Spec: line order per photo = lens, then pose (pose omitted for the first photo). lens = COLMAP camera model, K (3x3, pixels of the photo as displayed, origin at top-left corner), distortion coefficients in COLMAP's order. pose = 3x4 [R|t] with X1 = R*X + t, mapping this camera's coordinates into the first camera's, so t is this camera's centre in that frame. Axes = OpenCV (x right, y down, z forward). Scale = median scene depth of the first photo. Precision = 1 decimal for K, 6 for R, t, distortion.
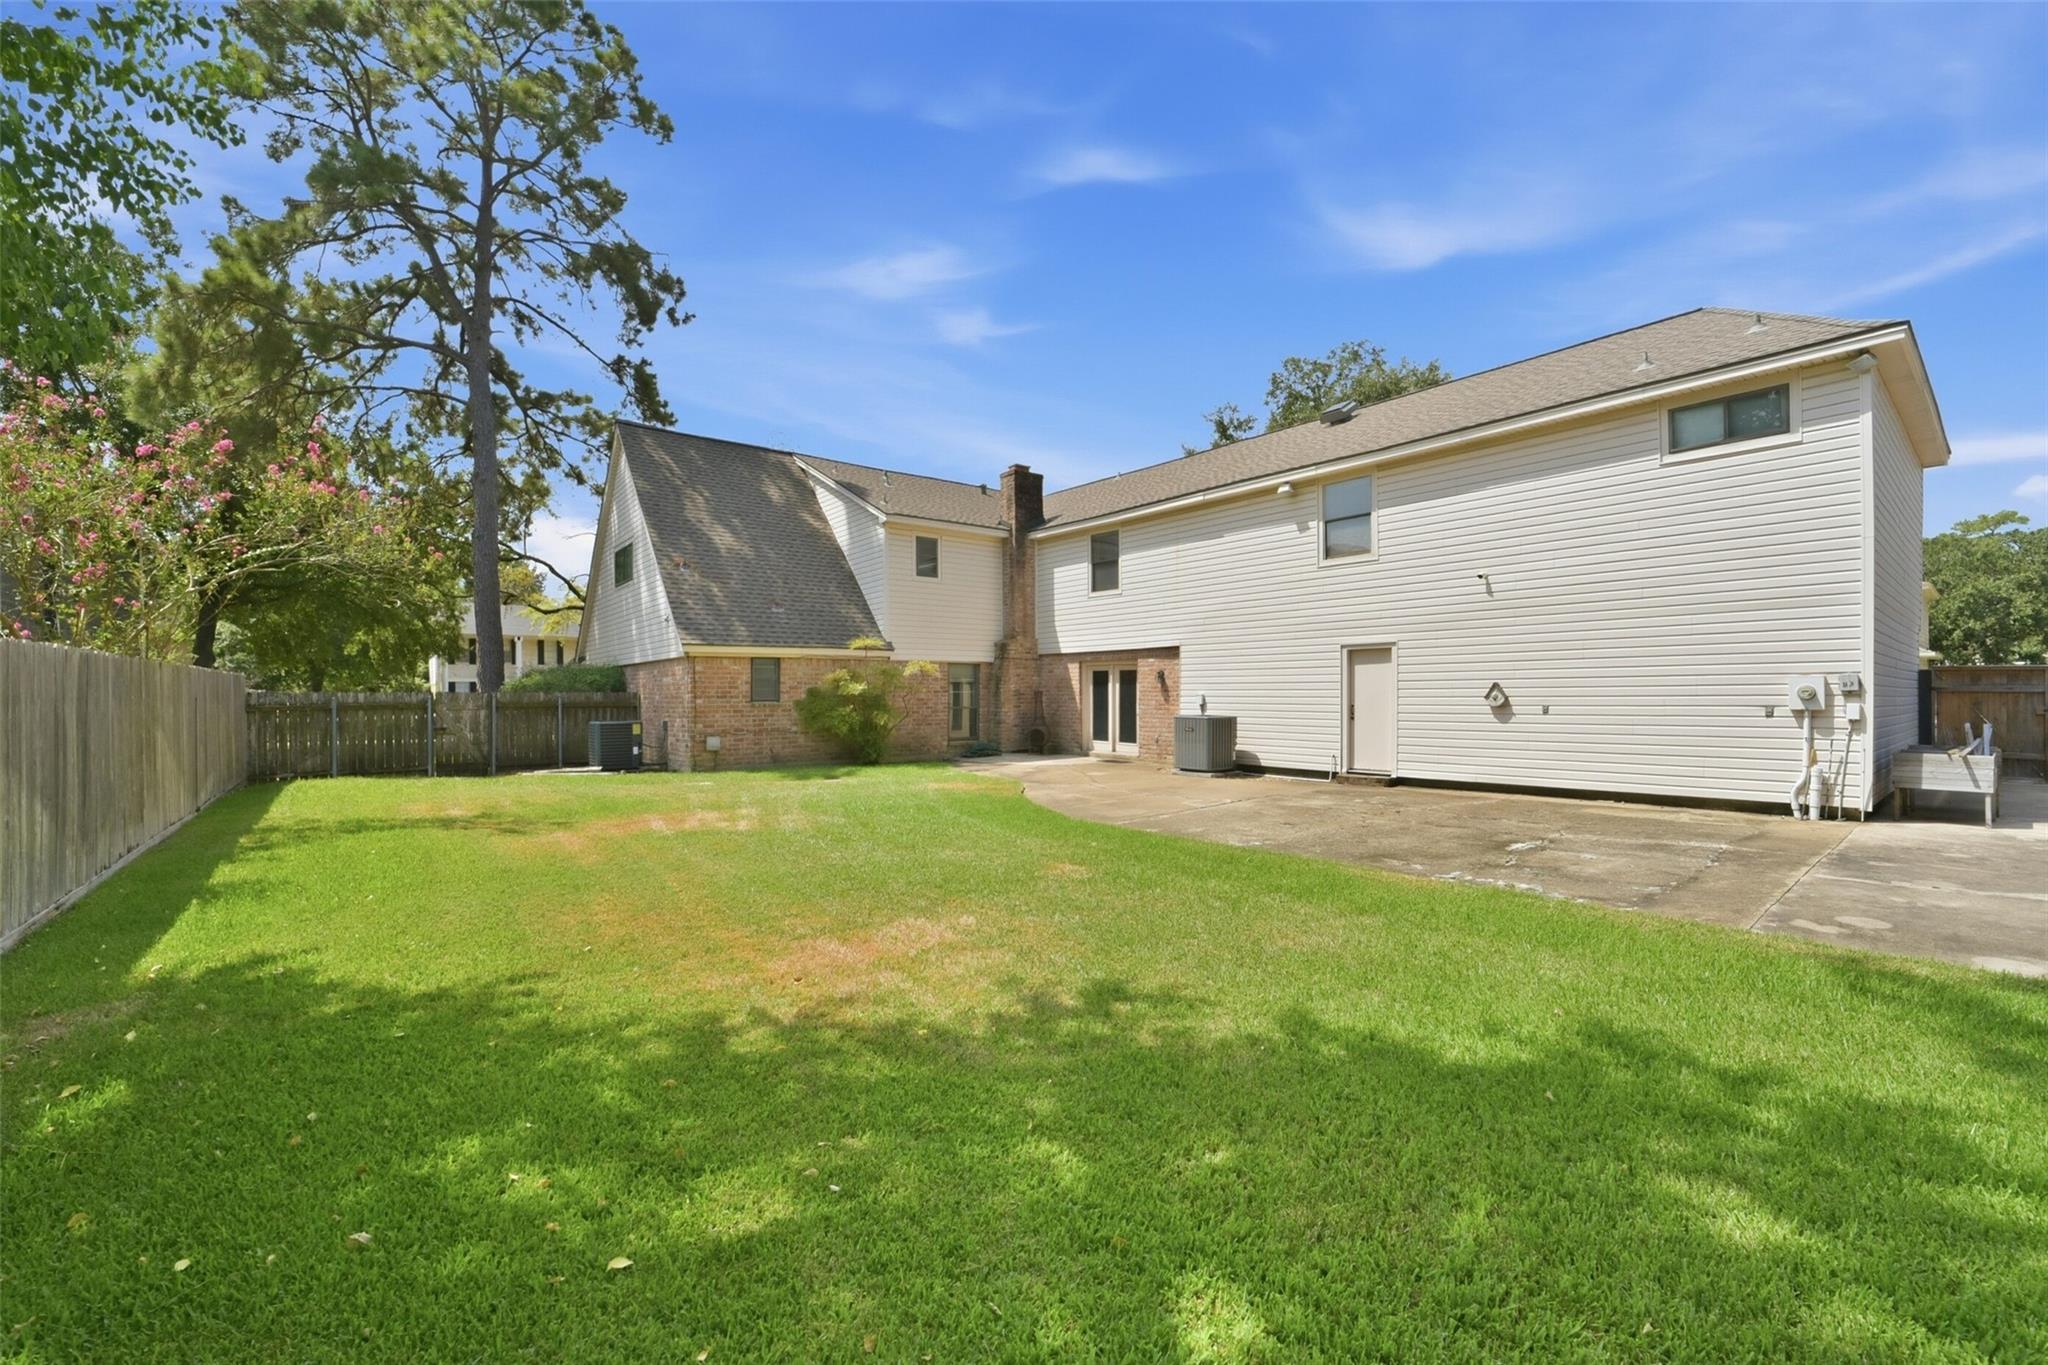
lens RADIAL K [[800.5, 0, 1033.9], [0, 800.5, 681.0], [0, 0, 1]] dist [-0.016227, 0.000496]
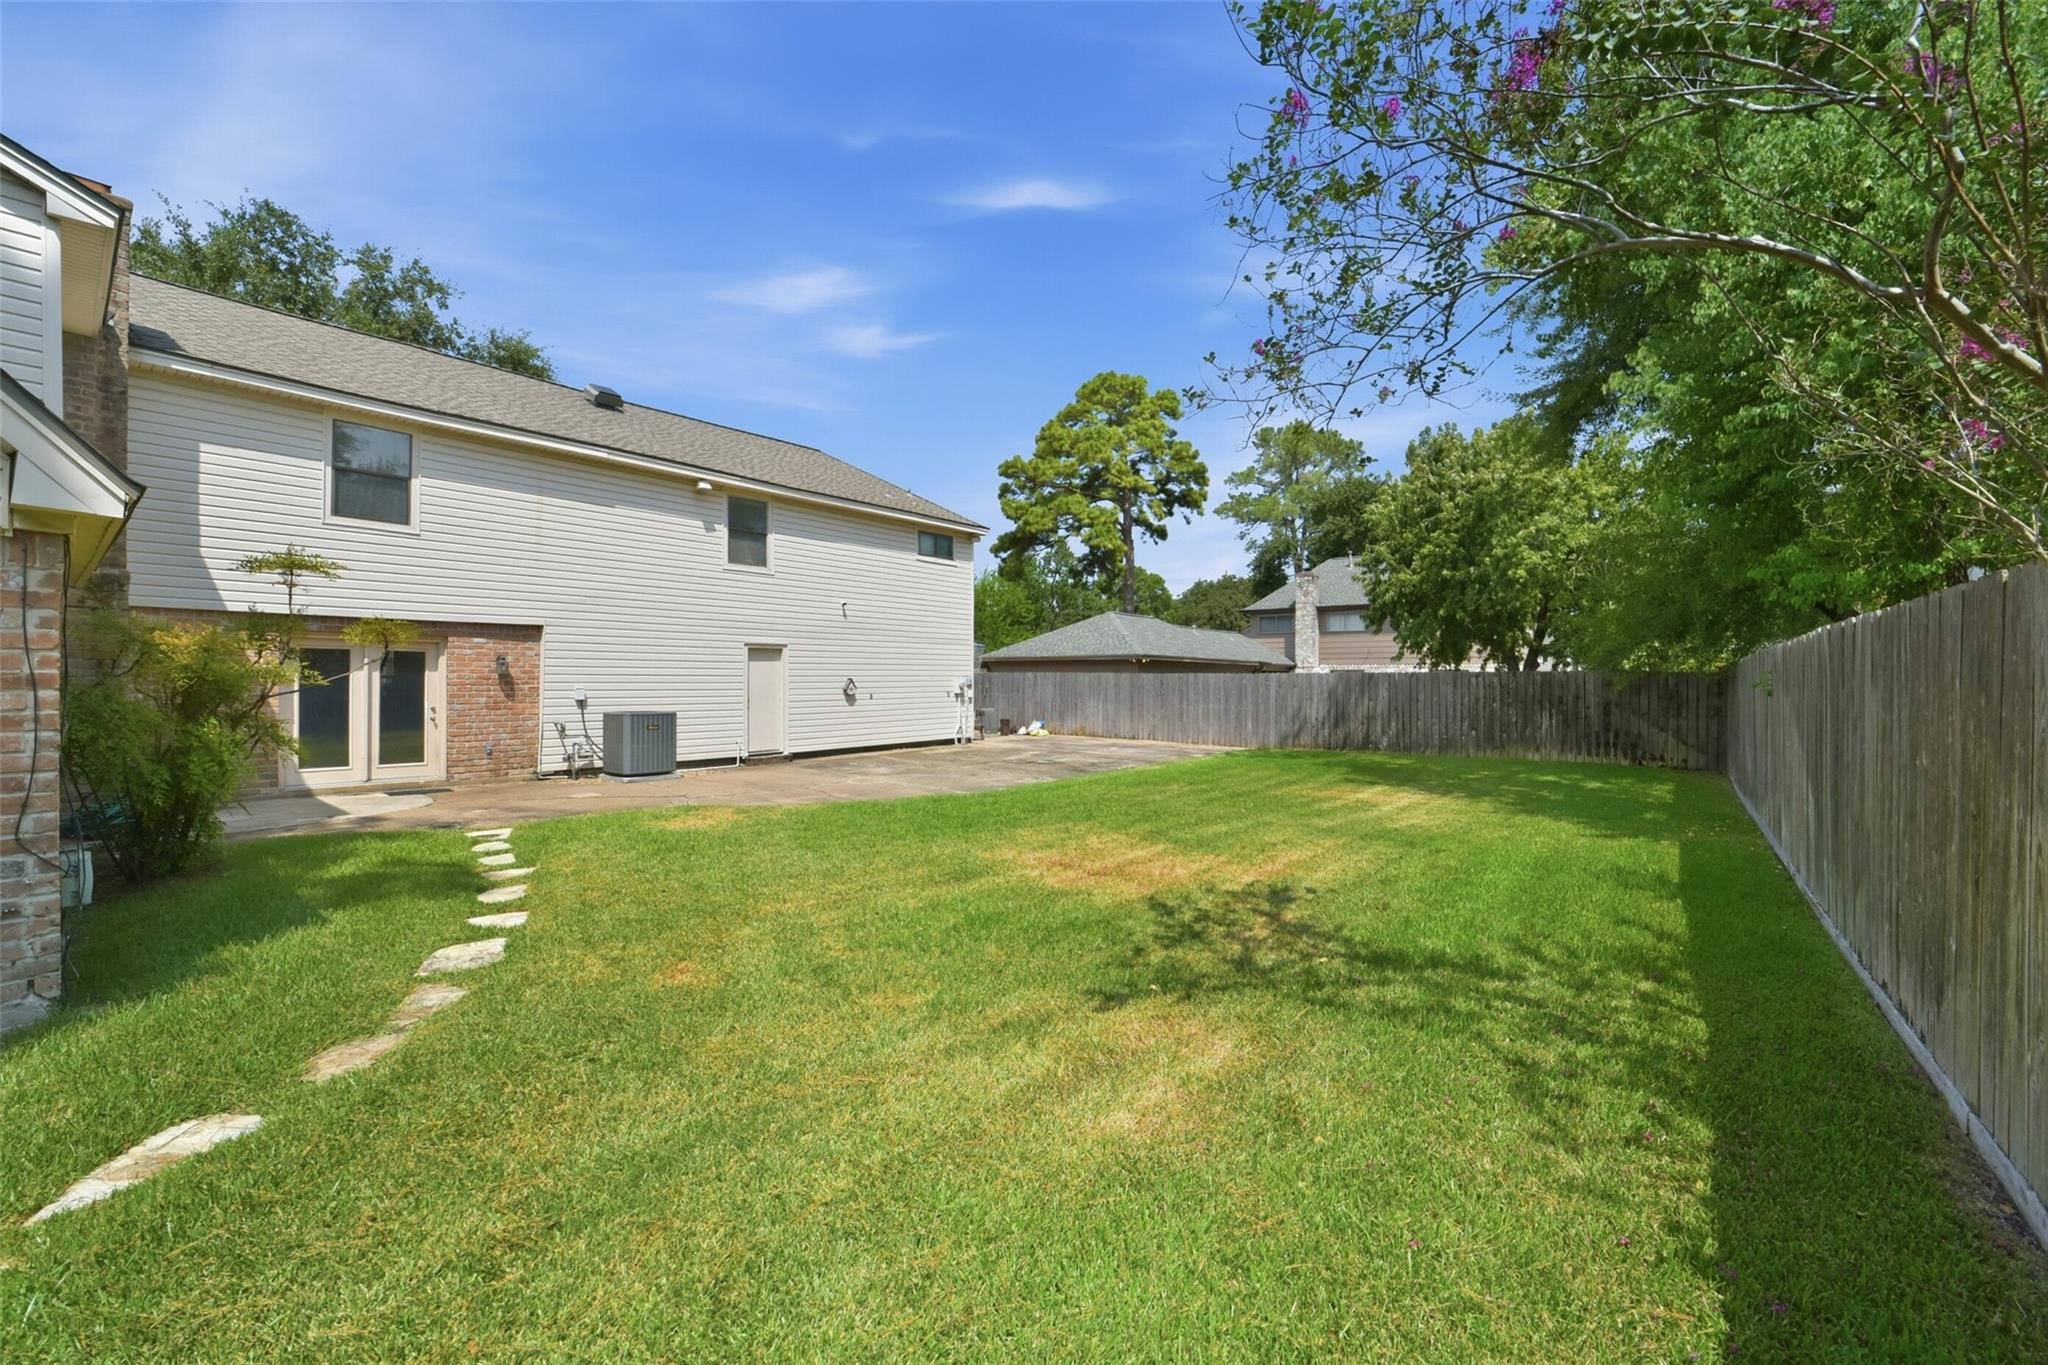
lens RADIAL K [[800.5, 0, 1033.9], [0, 800.5, 681.0], [0, 0, 1]] dist [-0.016227, 0.000496]
pose [[-0.182841, 0.025207, 0.982819, -0.770828], [0.007710, 0.999677, -0.024205, 0.037699], [-0.983112, 0.003152, -0.182976, 0.785487]]
